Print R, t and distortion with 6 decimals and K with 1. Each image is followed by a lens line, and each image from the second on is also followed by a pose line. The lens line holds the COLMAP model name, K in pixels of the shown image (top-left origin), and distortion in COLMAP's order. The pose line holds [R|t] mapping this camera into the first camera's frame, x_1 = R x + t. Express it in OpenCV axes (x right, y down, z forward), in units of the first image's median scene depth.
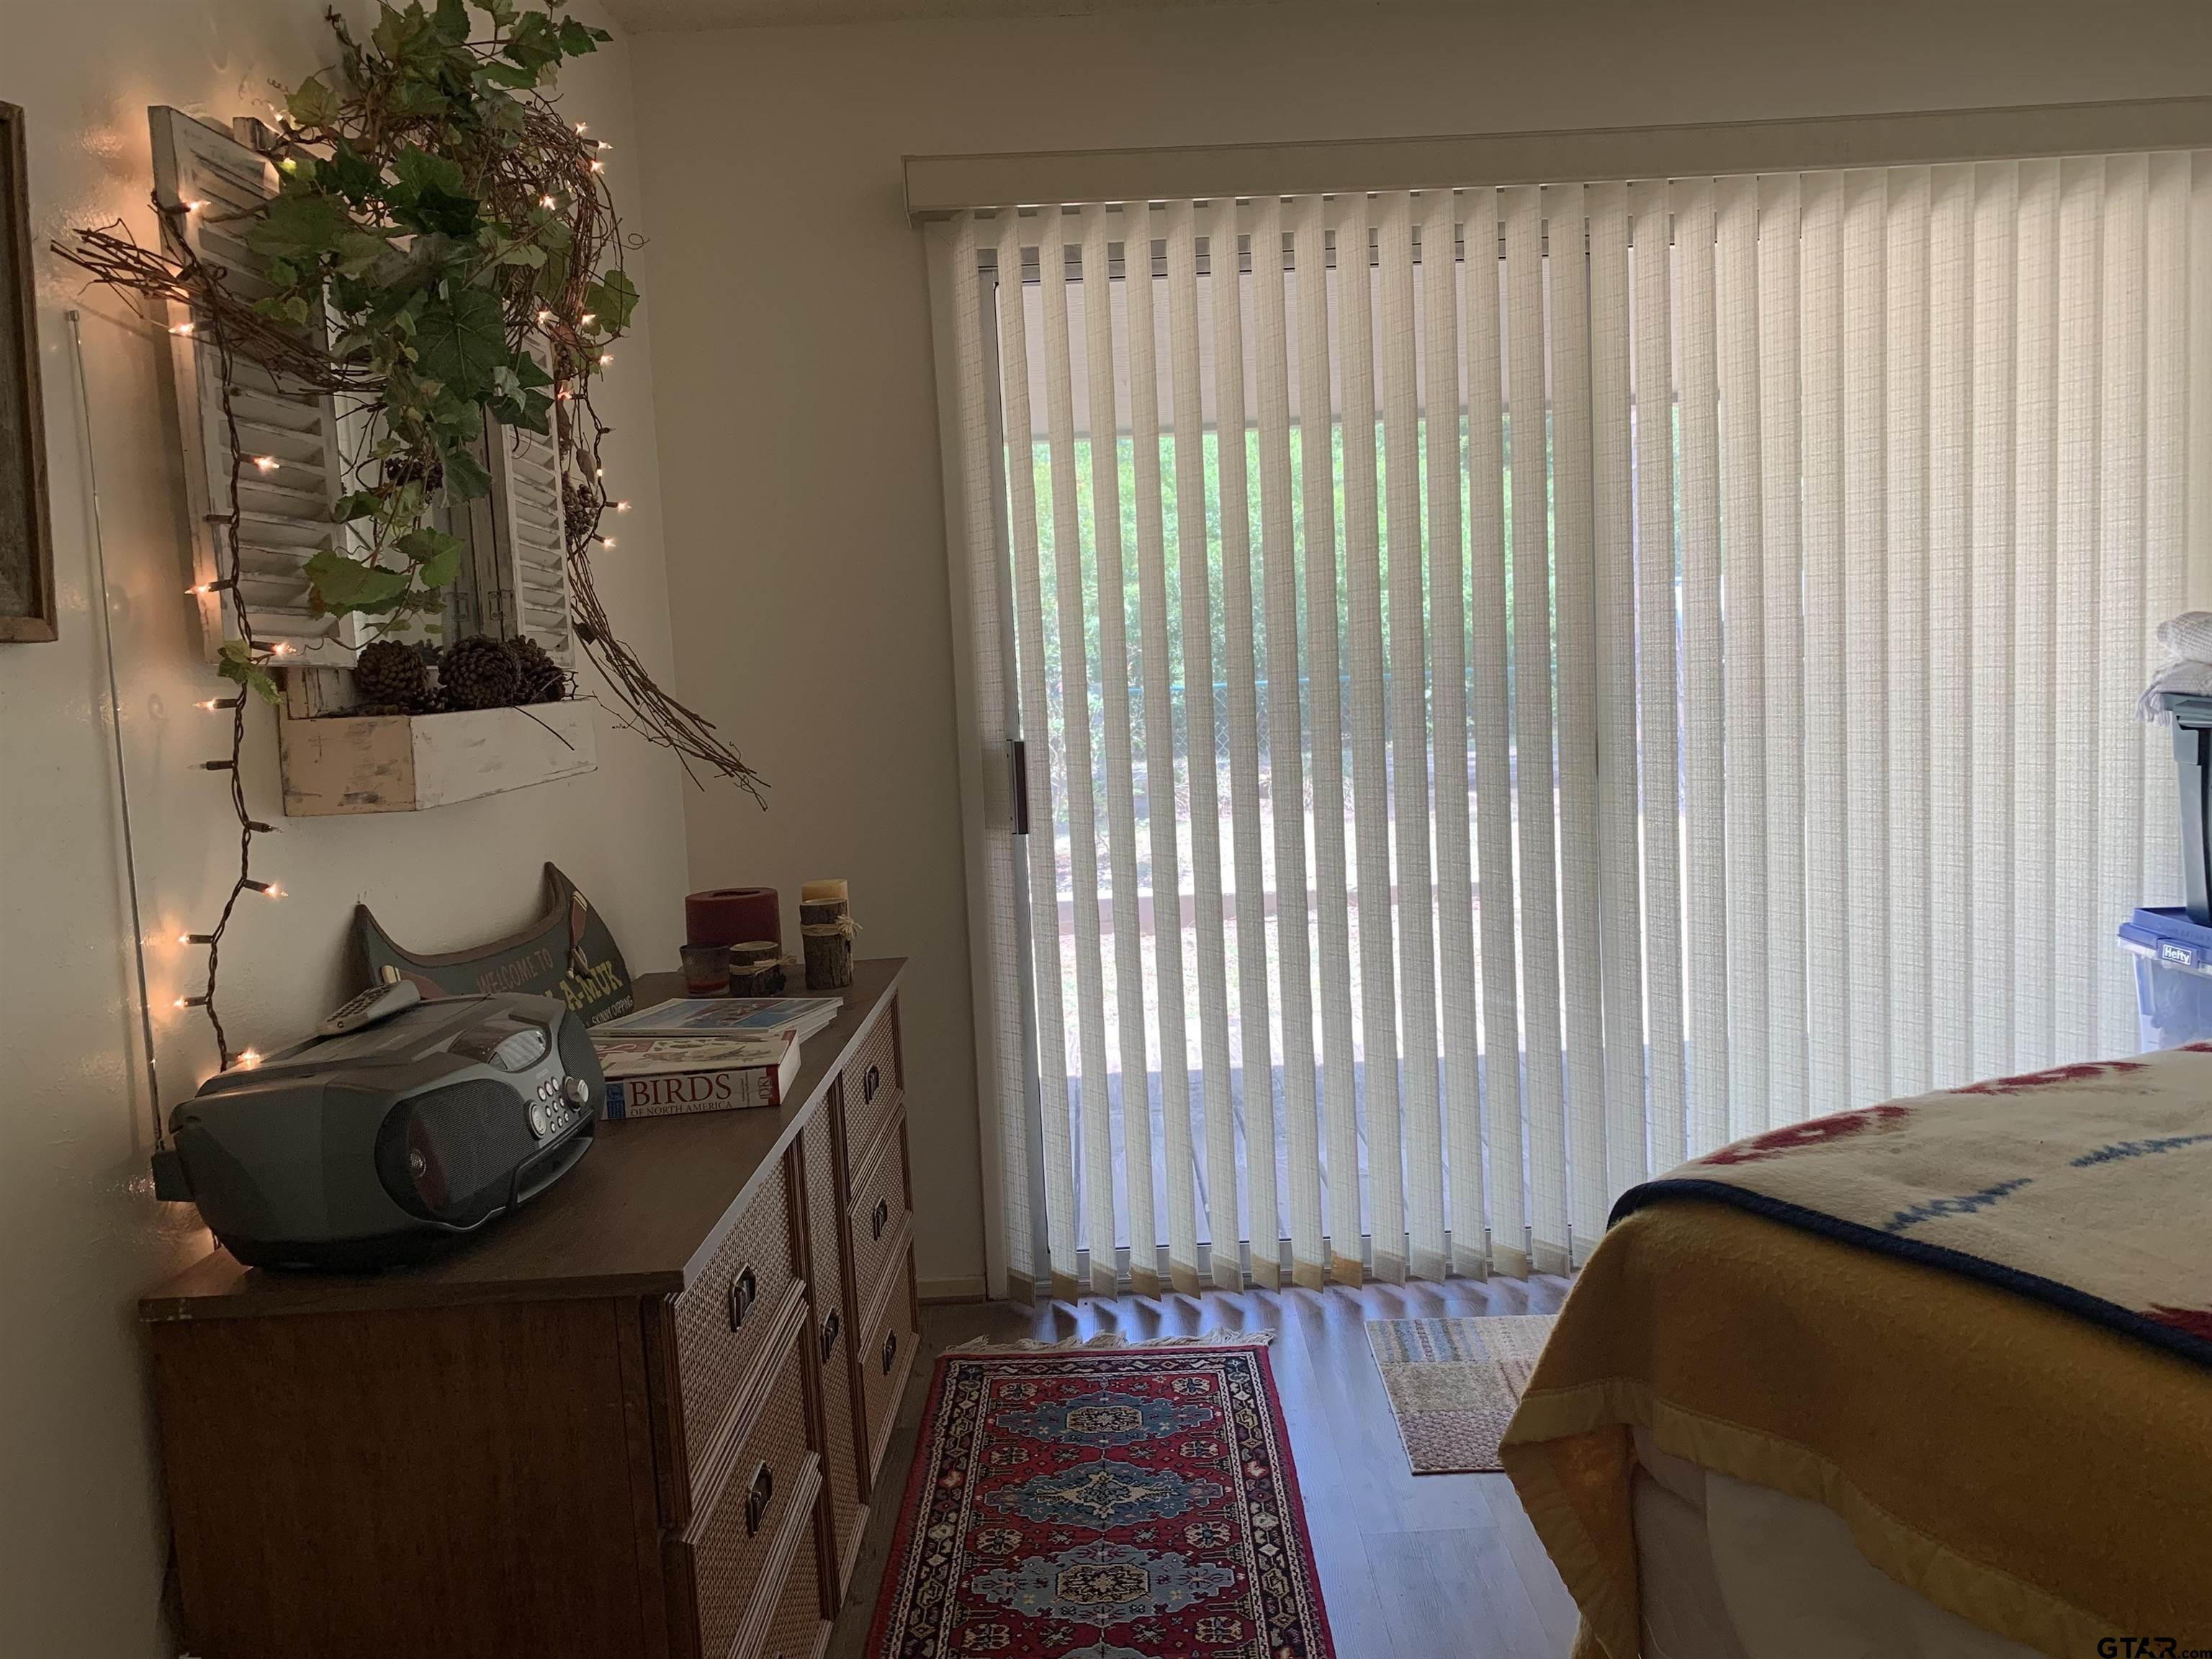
lens RADIAL K [[1710.8, 0, 1101.2], [0, 1710.8, 819.5], [0, 0, 1]] dist [0.072529, -0.074636]
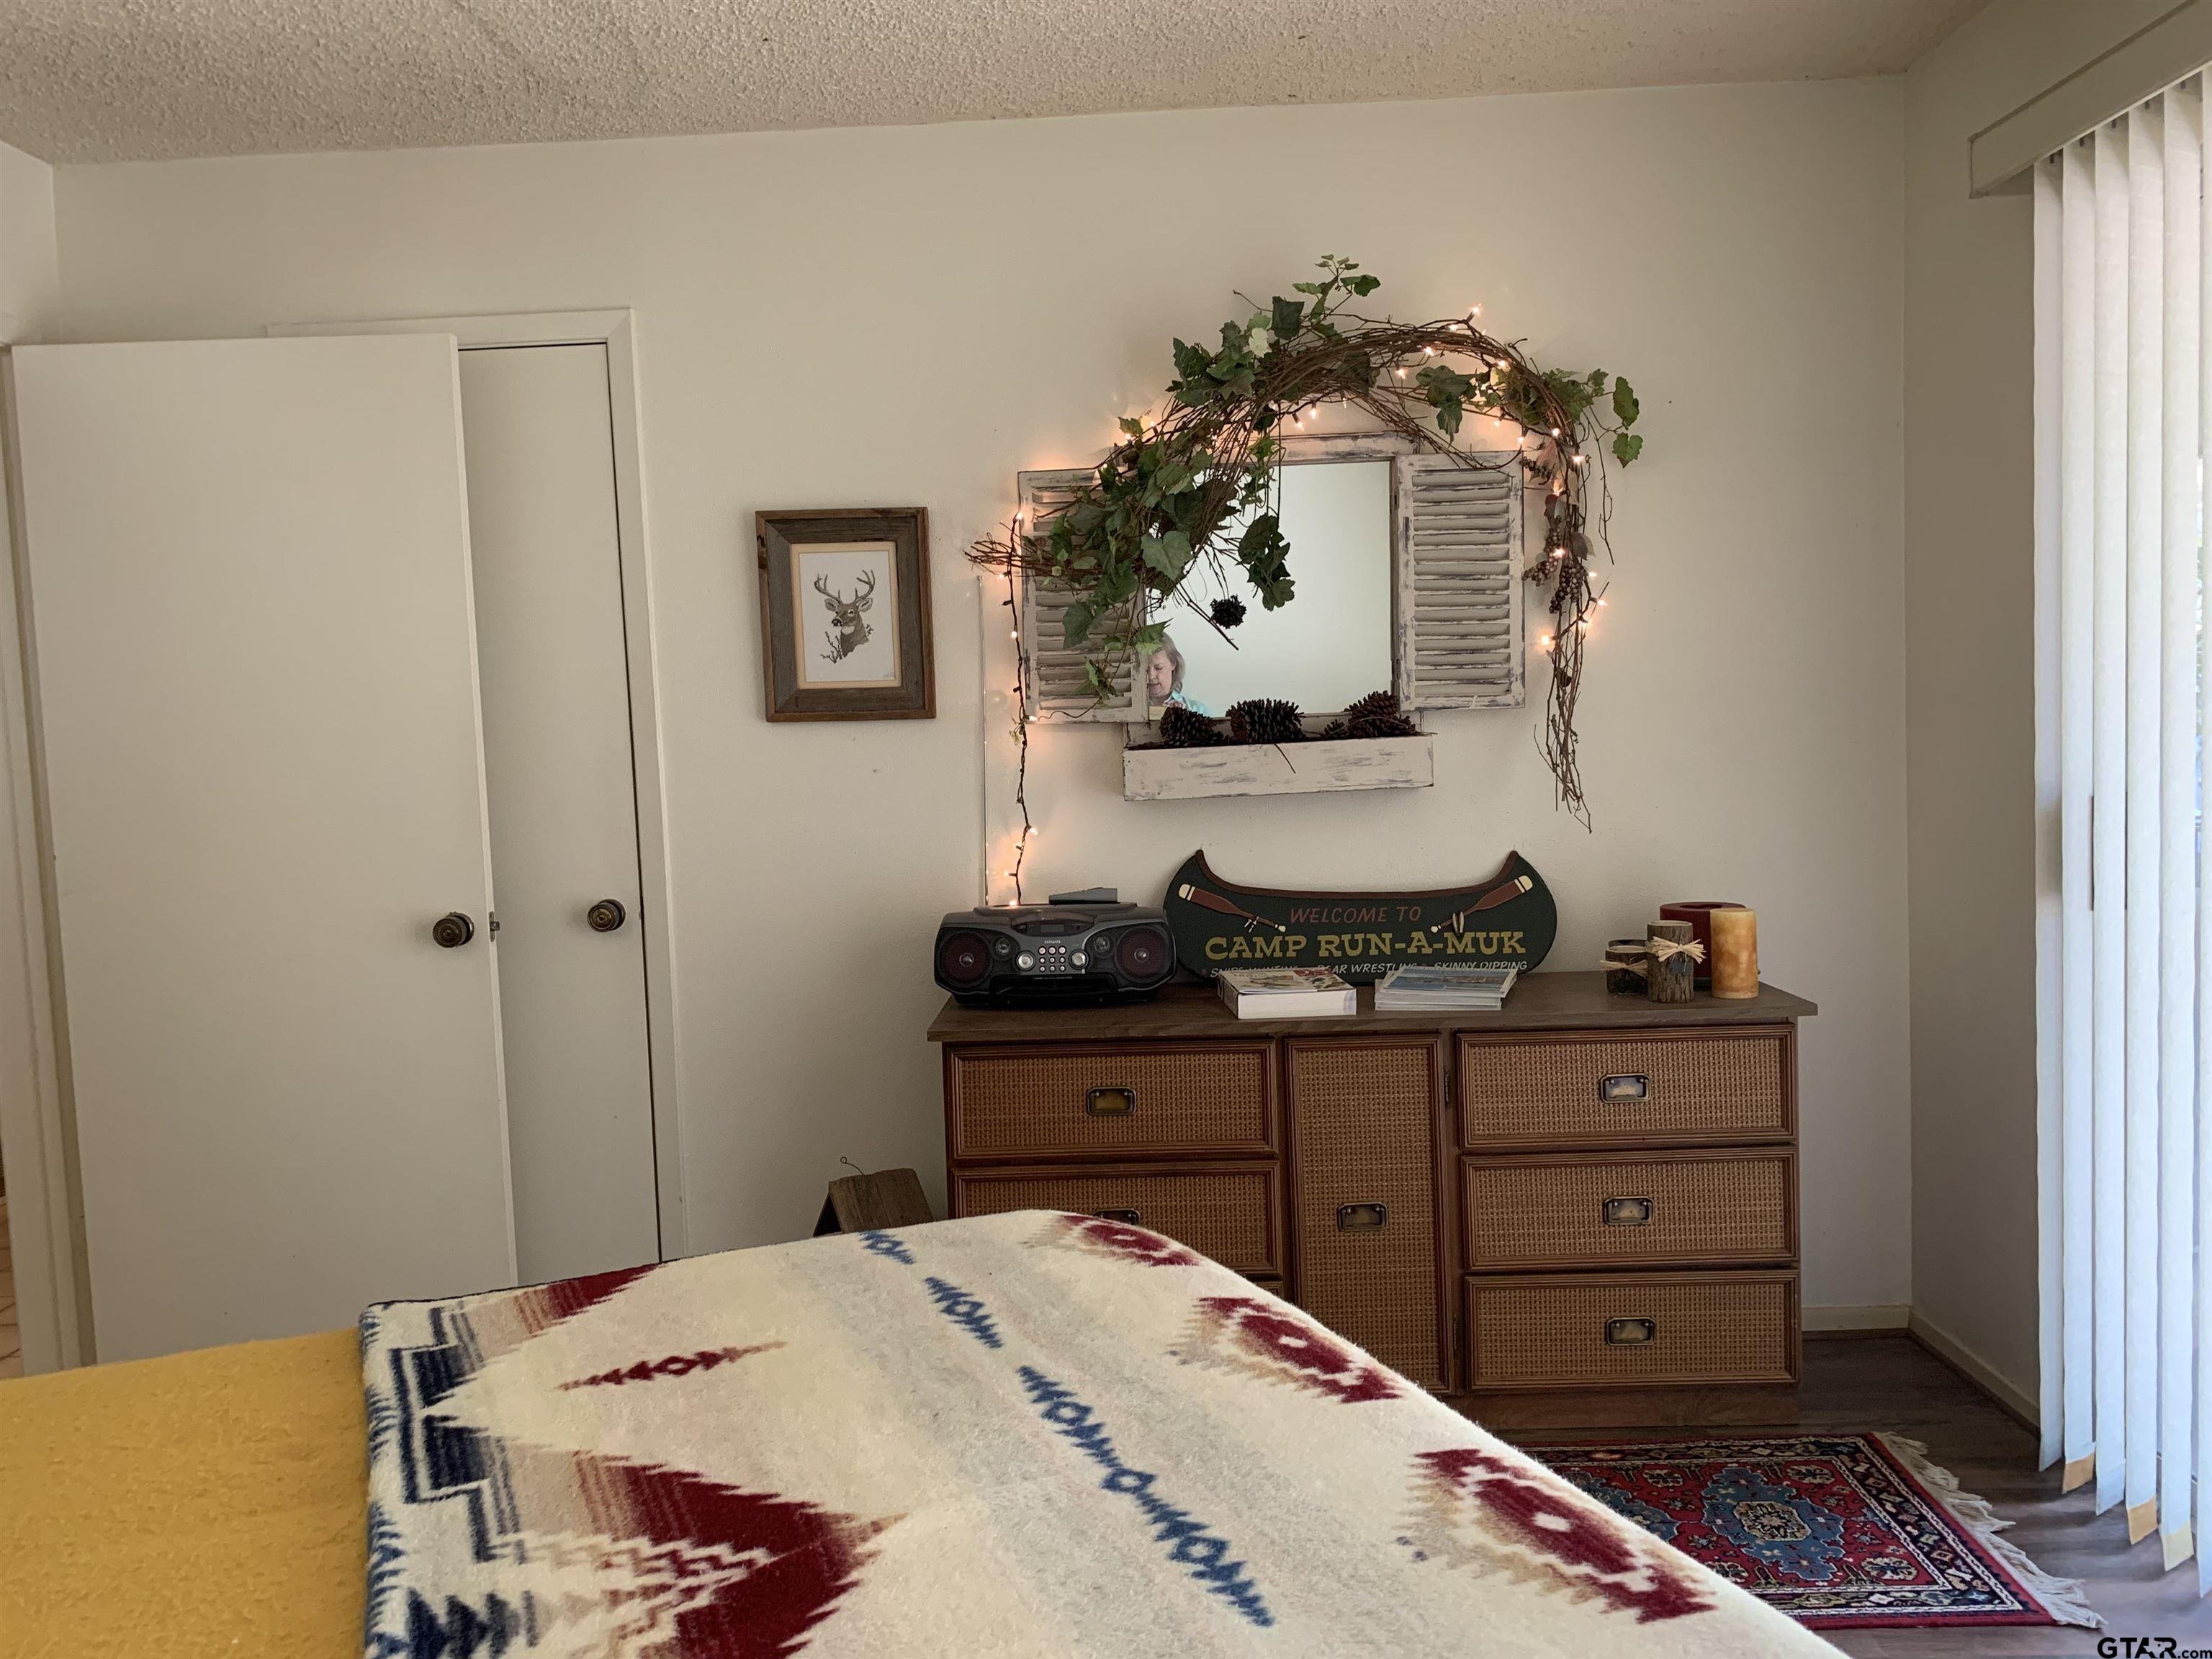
lens RADIAL K [[1710.8, 0, 1101.2], [0, 1710.8, 819.5], [0, 0, 1]] dist [0.072529, -0.074636]
pose [[-0.010216, 0.119278, -0.992808, 0.928212], [-0.053174, 0.991391, 0.119655, -0.131669], [0.998533, 0.054014, -0.003785, 0.629868]]
